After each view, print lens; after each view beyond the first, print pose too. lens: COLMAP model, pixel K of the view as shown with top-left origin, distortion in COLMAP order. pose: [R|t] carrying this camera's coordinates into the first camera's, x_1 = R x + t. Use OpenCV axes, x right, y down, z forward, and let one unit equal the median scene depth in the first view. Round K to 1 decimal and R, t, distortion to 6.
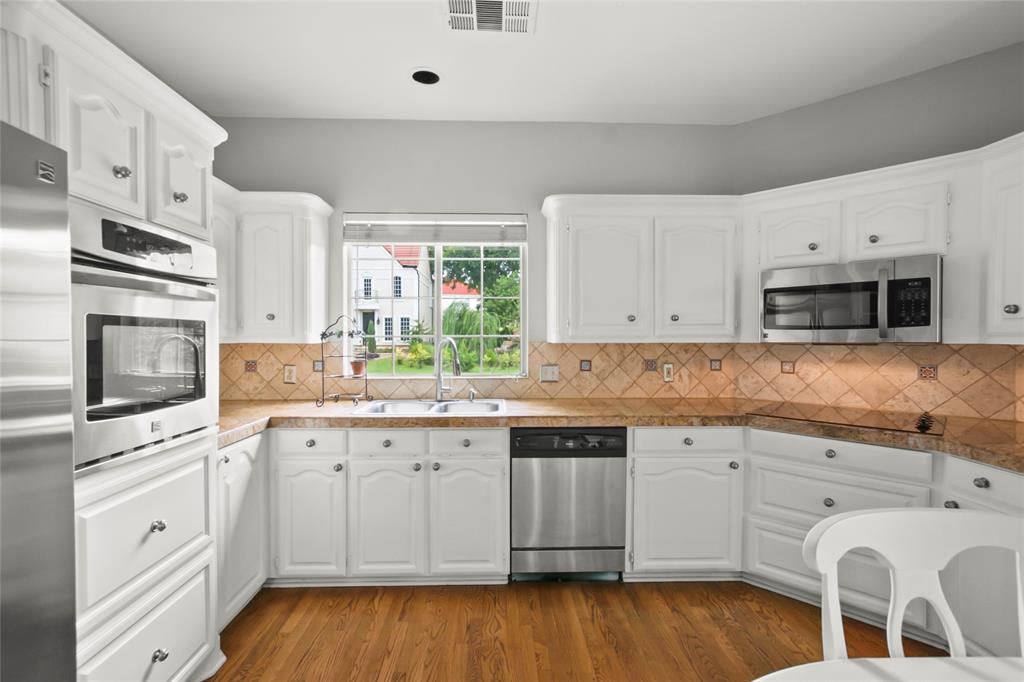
lens RADIAL K [[467.4, 0, 512.0], [0, 467.4, 341.0], [0, 0, 1]] dist [-0.000567, 0.000236]
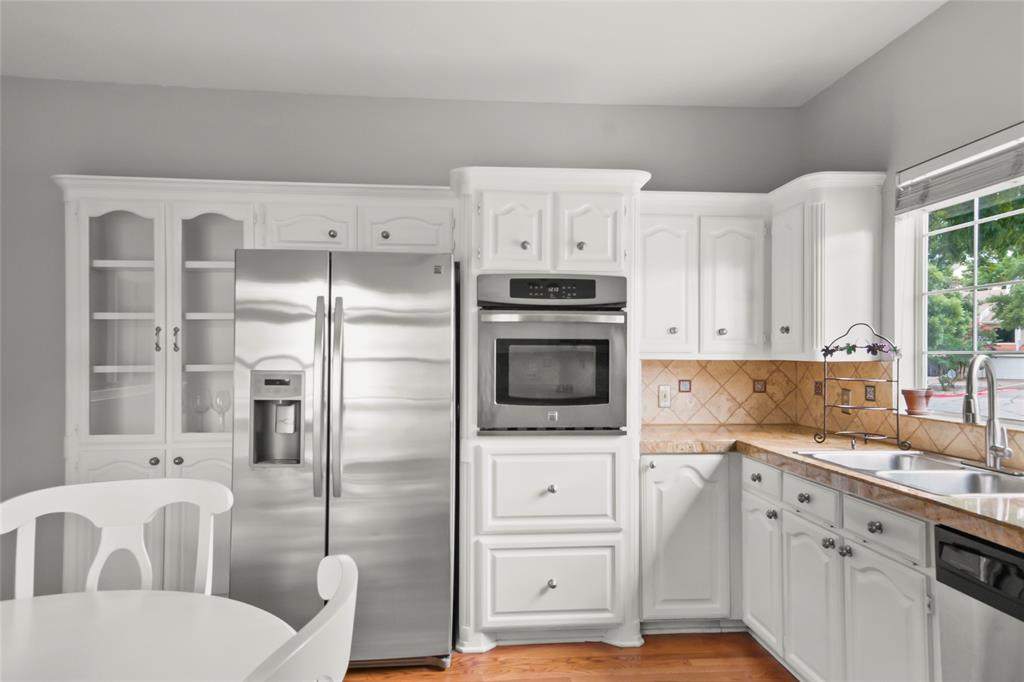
lens RADIAL K [[695.1, 0, 512.0], [0, 695.1, 341.0], [0, 0, 1]] dist [0.062142, 0.001111]
pose [[0.056157, -0.013878, -0.998325, 0.821287], [-0.010101, 0.999844, -0.014467, -0.007546], [0.998371, 0.010896, 0.056008, 0.475228]]
